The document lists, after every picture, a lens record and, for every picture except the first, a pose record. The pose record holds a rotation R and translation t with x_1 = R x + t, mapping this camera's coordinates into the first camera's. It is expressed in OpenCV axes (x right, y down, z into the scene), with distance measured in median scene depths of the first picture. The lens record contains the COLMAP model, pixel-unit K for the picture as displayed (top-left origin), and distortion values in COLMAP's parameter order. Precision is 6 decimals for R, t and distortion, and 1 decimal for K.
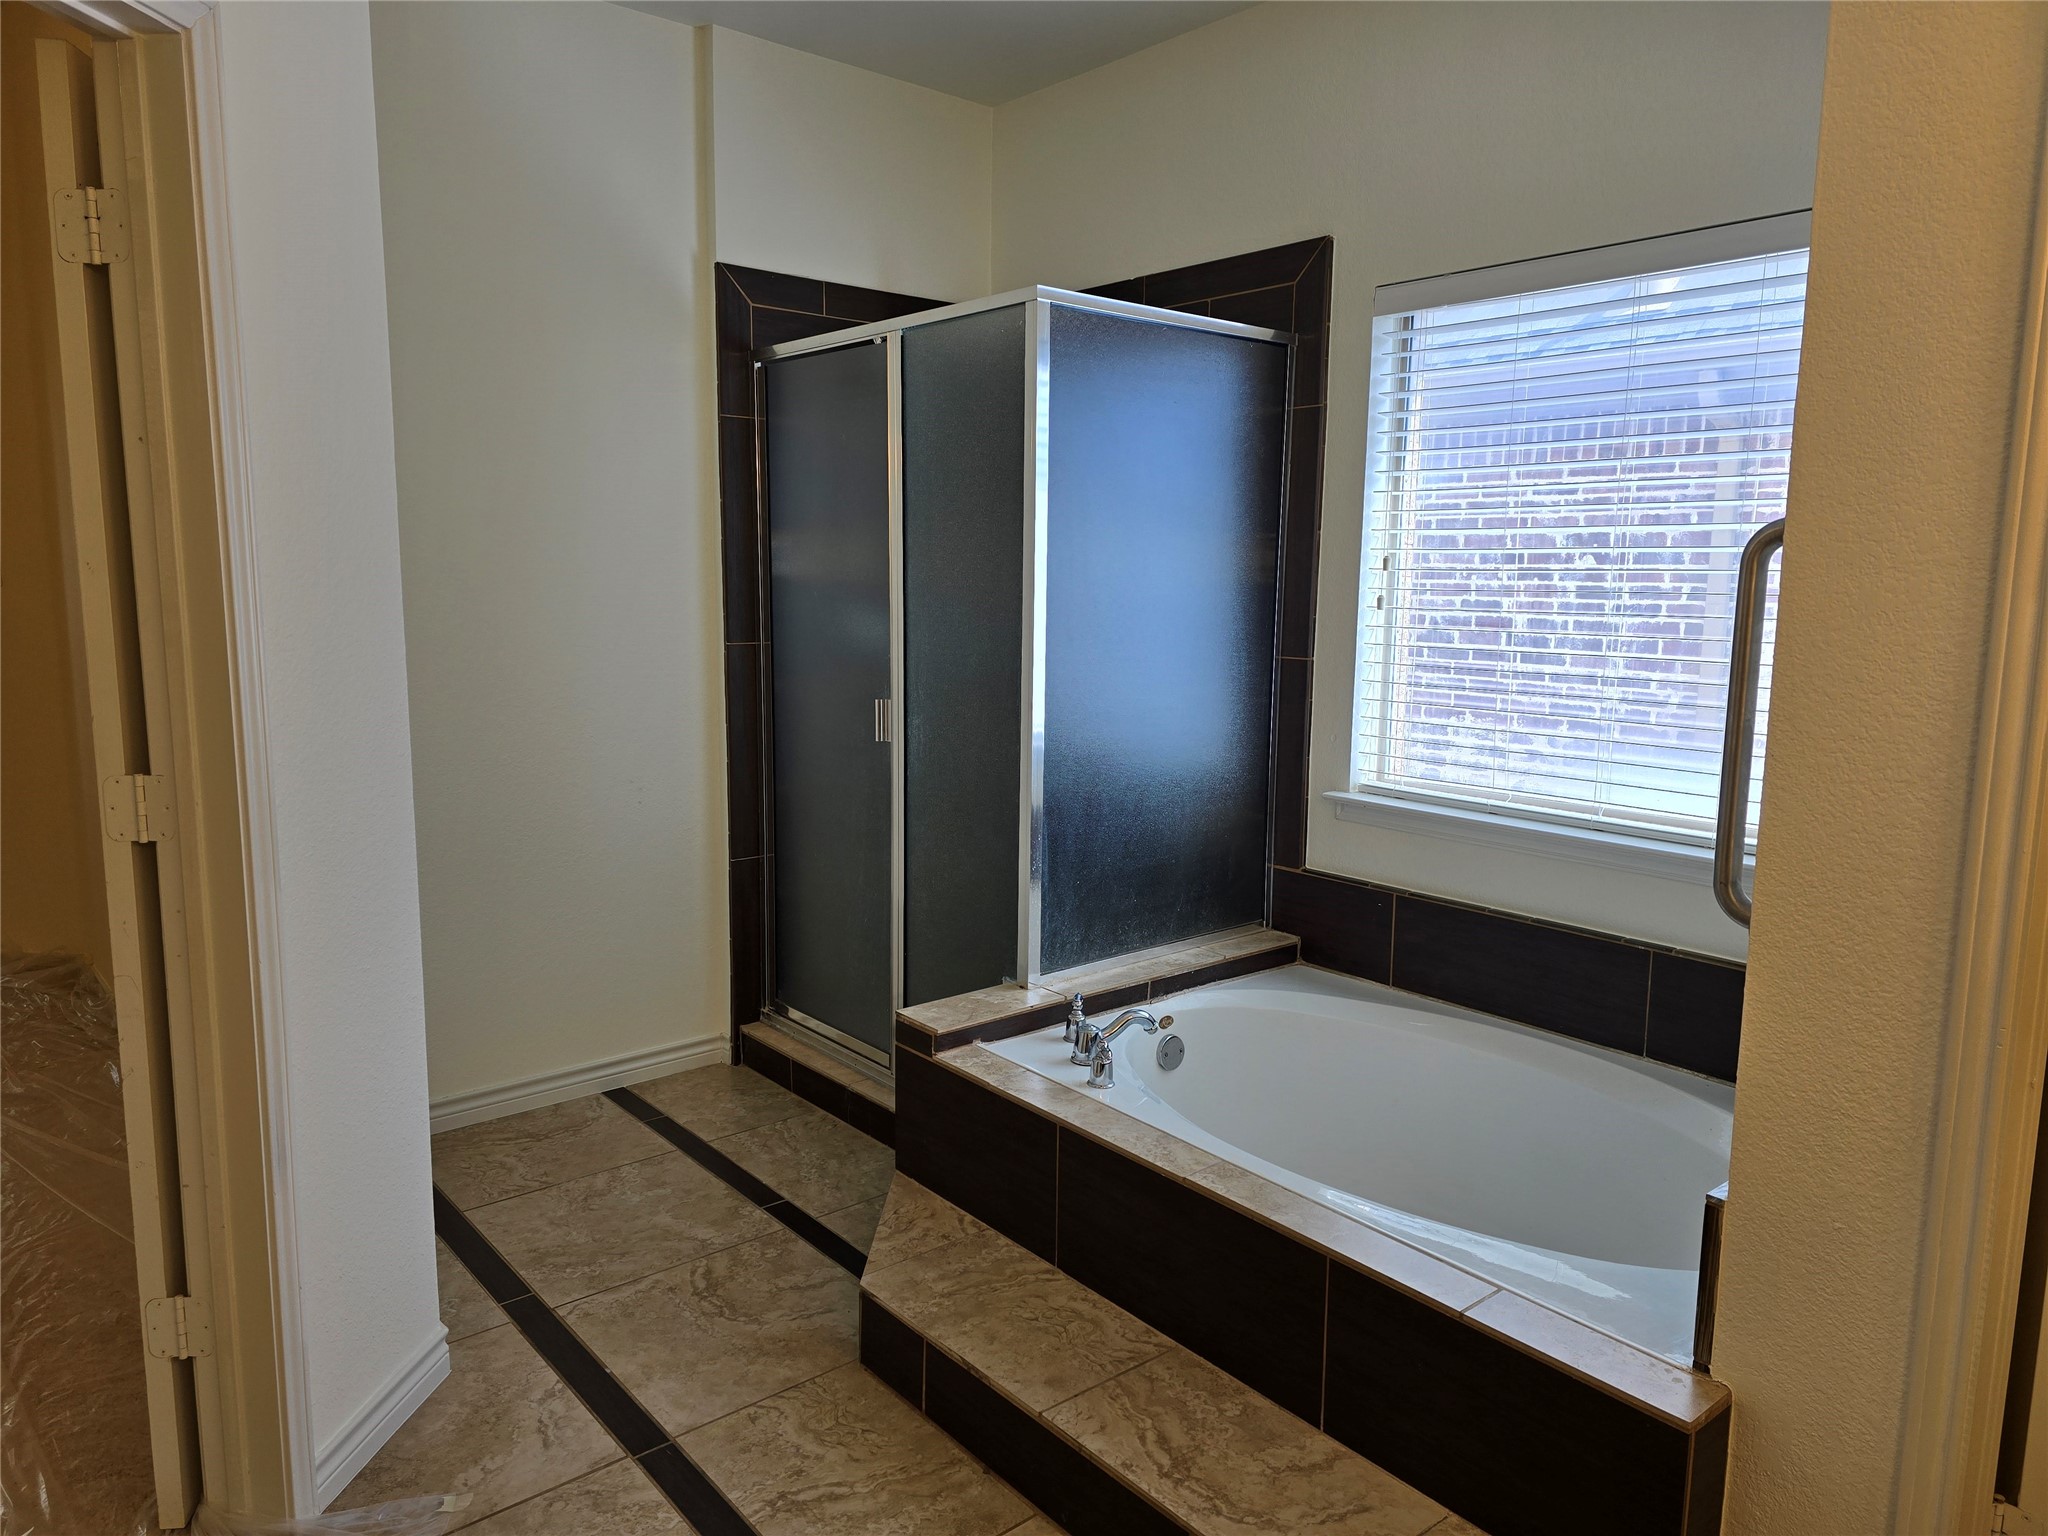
lens RADIAL K [[1379.0, 0, 1040.6], [0, 1379.0, 759.9], [0, 0, 1]] dist [0.064209, -0.056565]
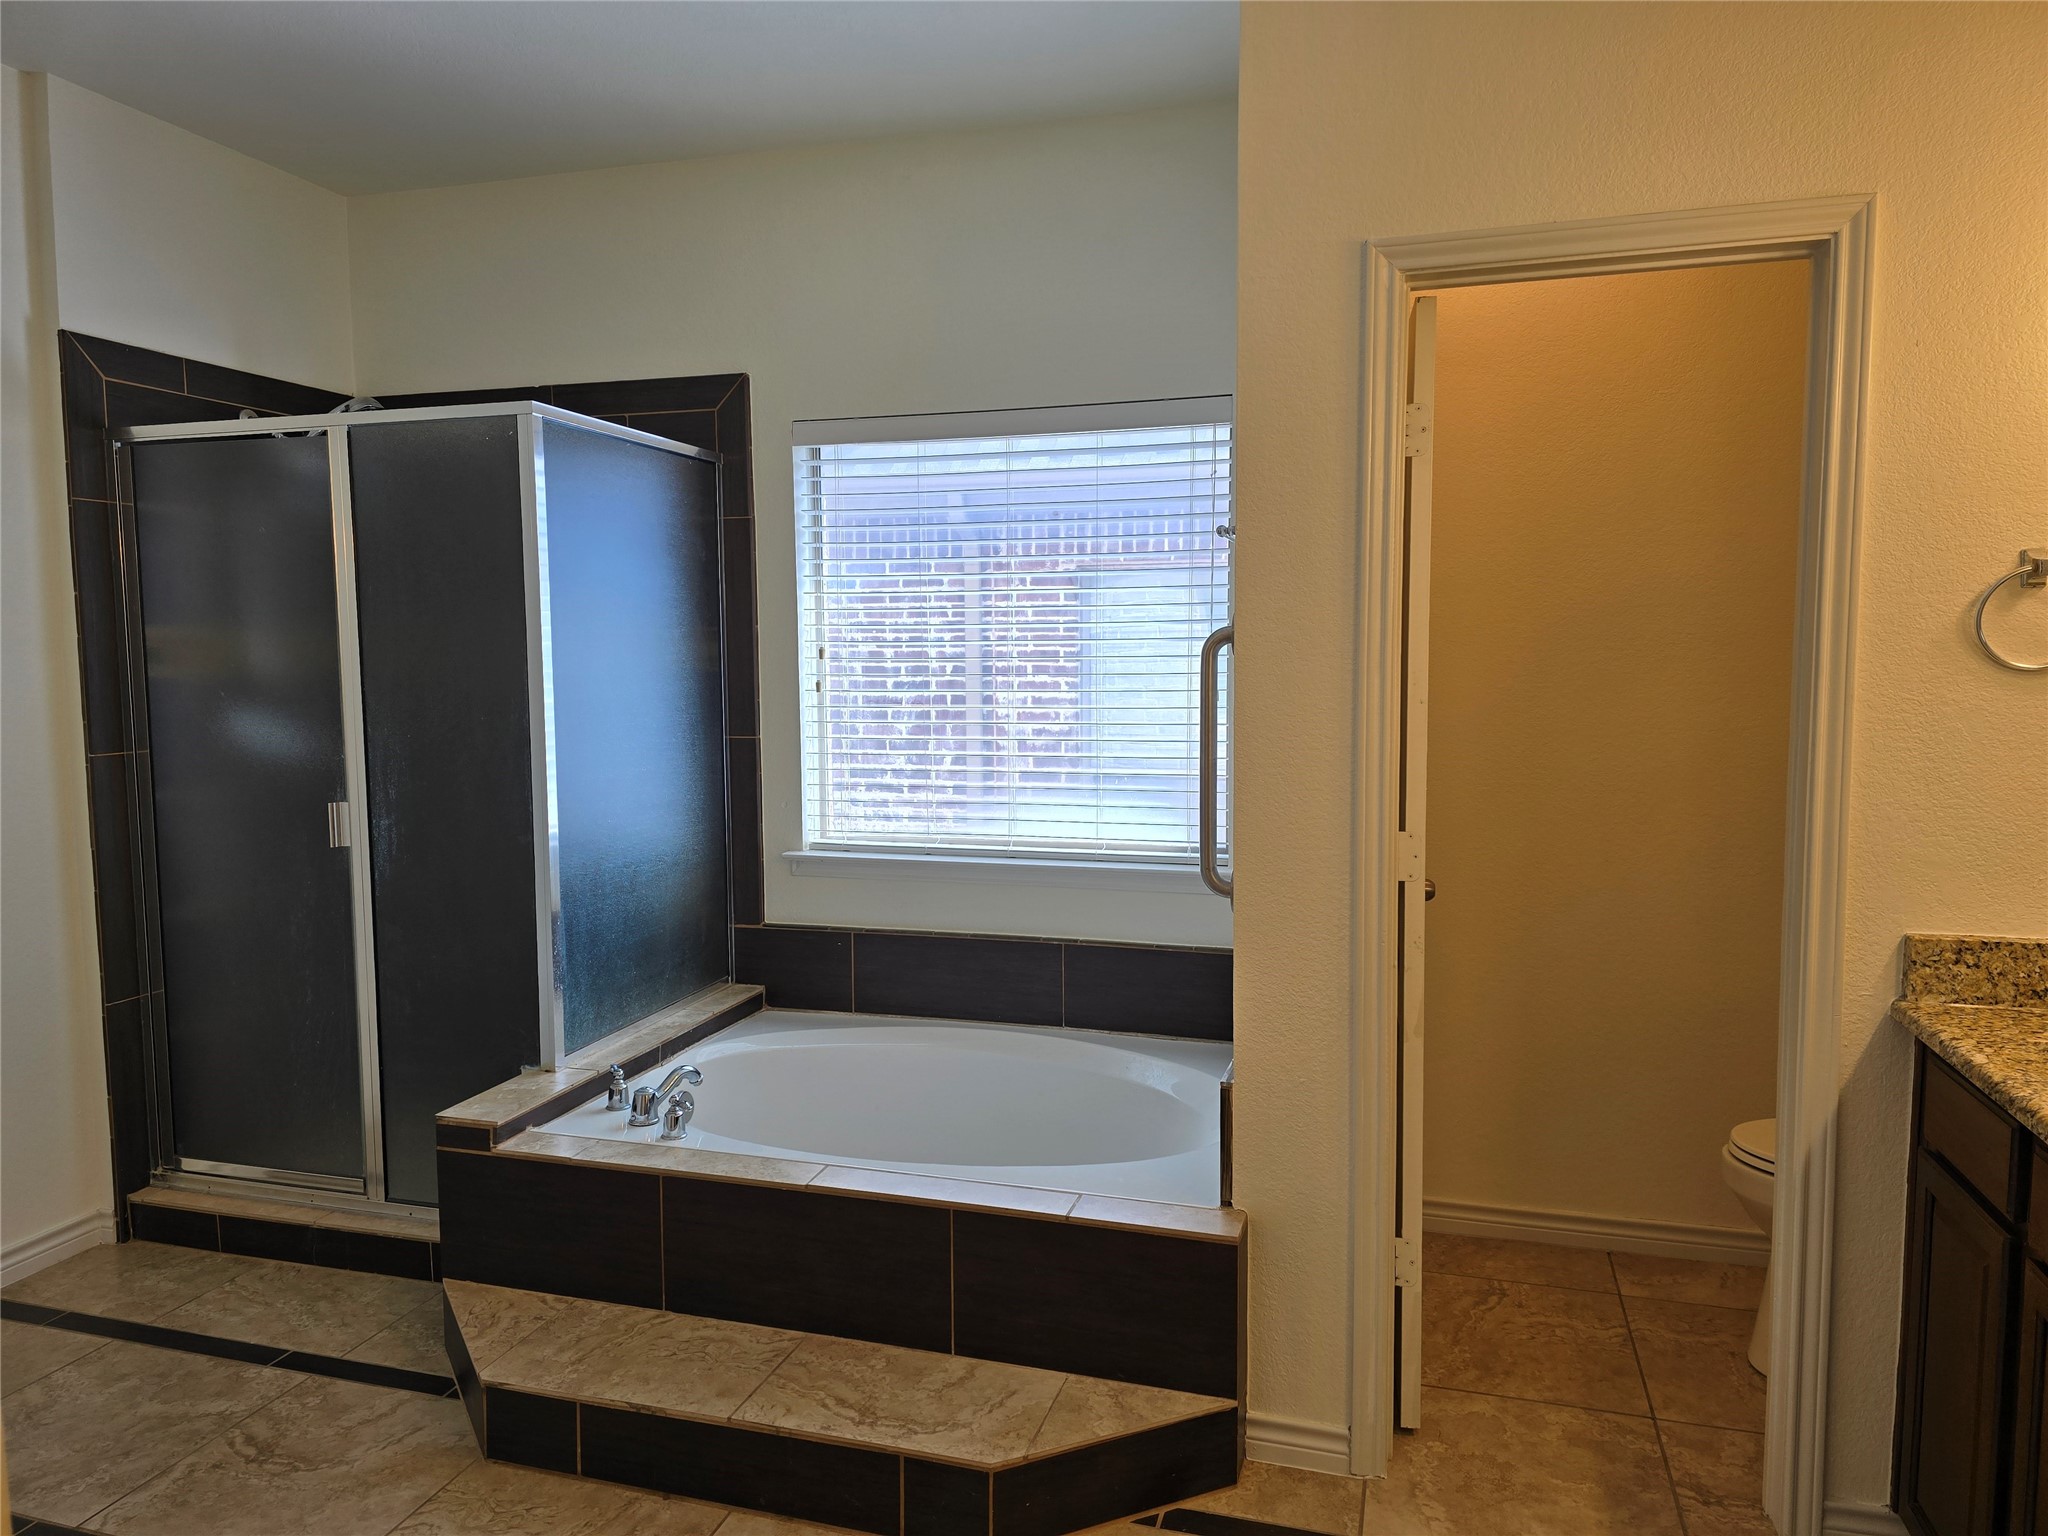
lens RADIAL K [[1379.0, 0, 1030.4], [0, 1379.0, 757.6], [0, 0, 1]] dist [0.064209, -0.056565]
pose [[0.836096, -0.061340, 0.545142, -0.257452], [0.092882, 0.995211, -0.030474, -0.001457], [-0.540662, 0.076113, 0.837790, -0.075085]]
